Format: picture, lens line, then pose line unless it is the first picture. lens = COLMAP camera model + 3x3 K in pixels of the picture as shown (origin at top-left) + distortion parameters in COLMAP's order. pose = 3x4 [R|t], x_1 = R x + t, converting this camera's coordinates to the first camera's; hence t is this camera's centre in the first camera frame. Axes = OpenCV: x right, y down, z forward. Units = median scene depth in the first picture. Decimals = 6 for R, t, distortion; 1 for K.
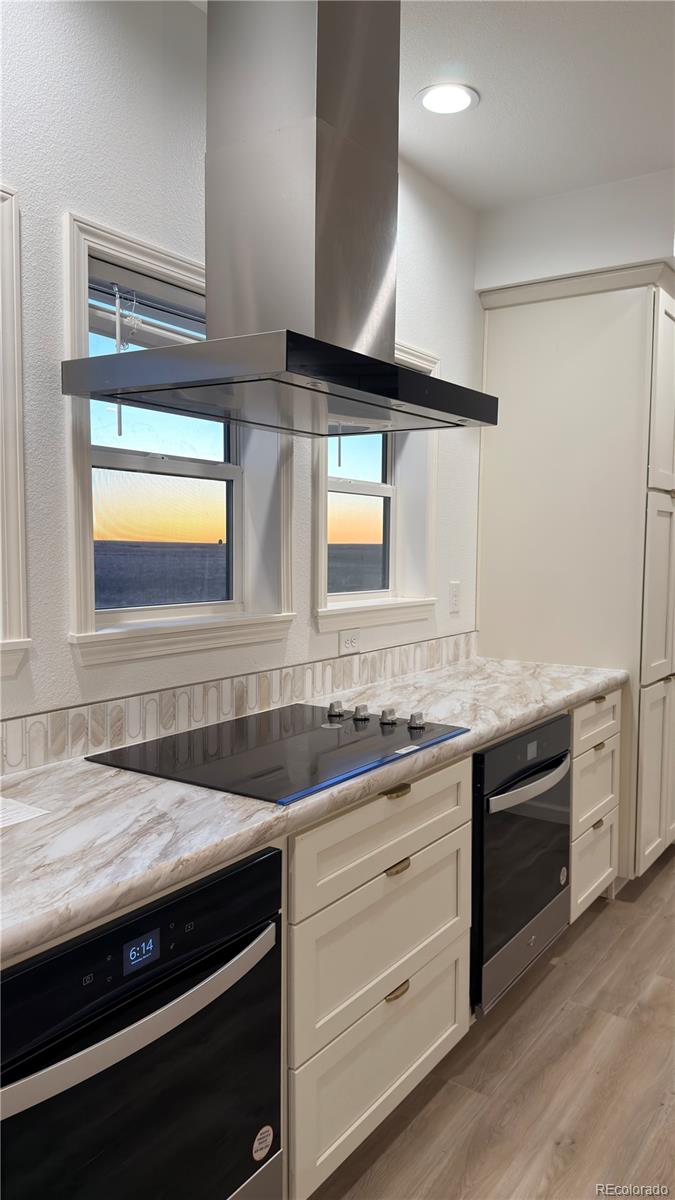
lens RADIAL K [[856.7, 0, 315.2], [0, 856.7, 598.5], [0, 0, 1]] dist [0.032831, -0.017587]
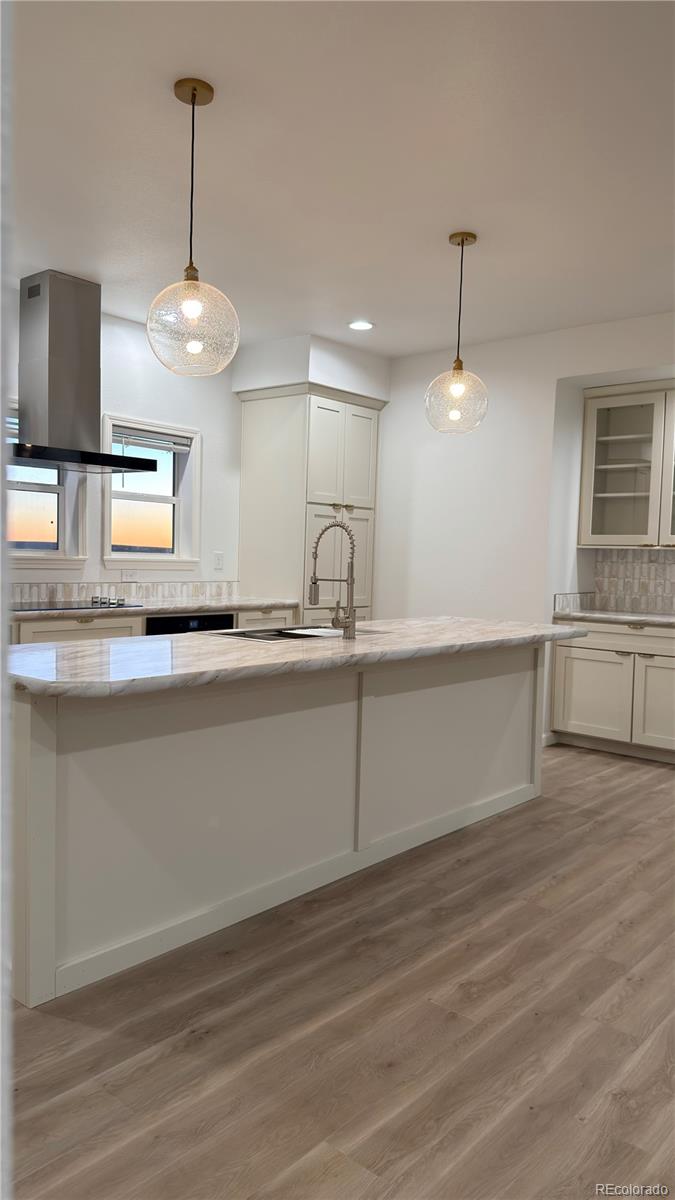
lens RADIAL K [[856.7, 0, 336.8], [0, 856.7, 604.4], [0, 0, 1]] dist [0.032831, -0.017587]
pose [[0.994967, 0.029490, -0.095765, 0.636580], [-0.030263, 0.999520, -0.006636, 0.103367], [0.095523, 0.009500, 0.995382, -0.837597]]
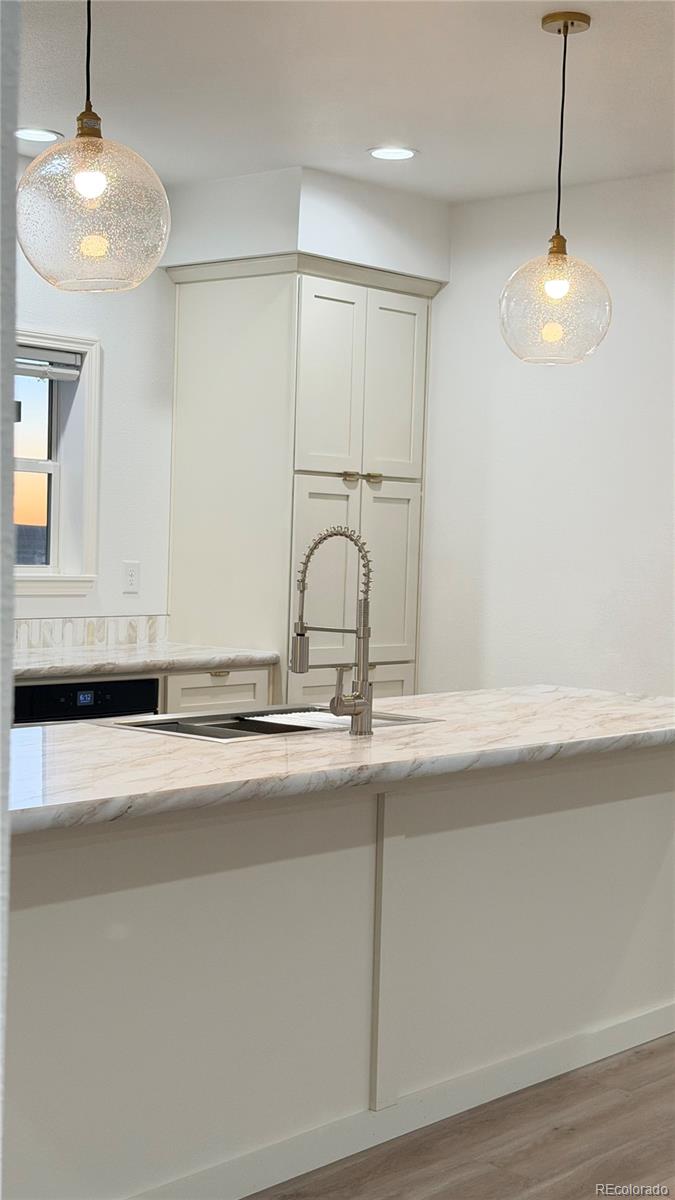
lens RADIAL K [[1674.1, 0, 340.6], [0, 1674.1, 599.0], [0, 0, 1]] dist [0.027234, 0.000000]
pose [[0.993705, 0.027033, -0.108714, 0.658569], [-0.030847, 0.998960, -0.033563, 0.086331], [0.107693, 0.036705, 0.993506, -0.937108]]
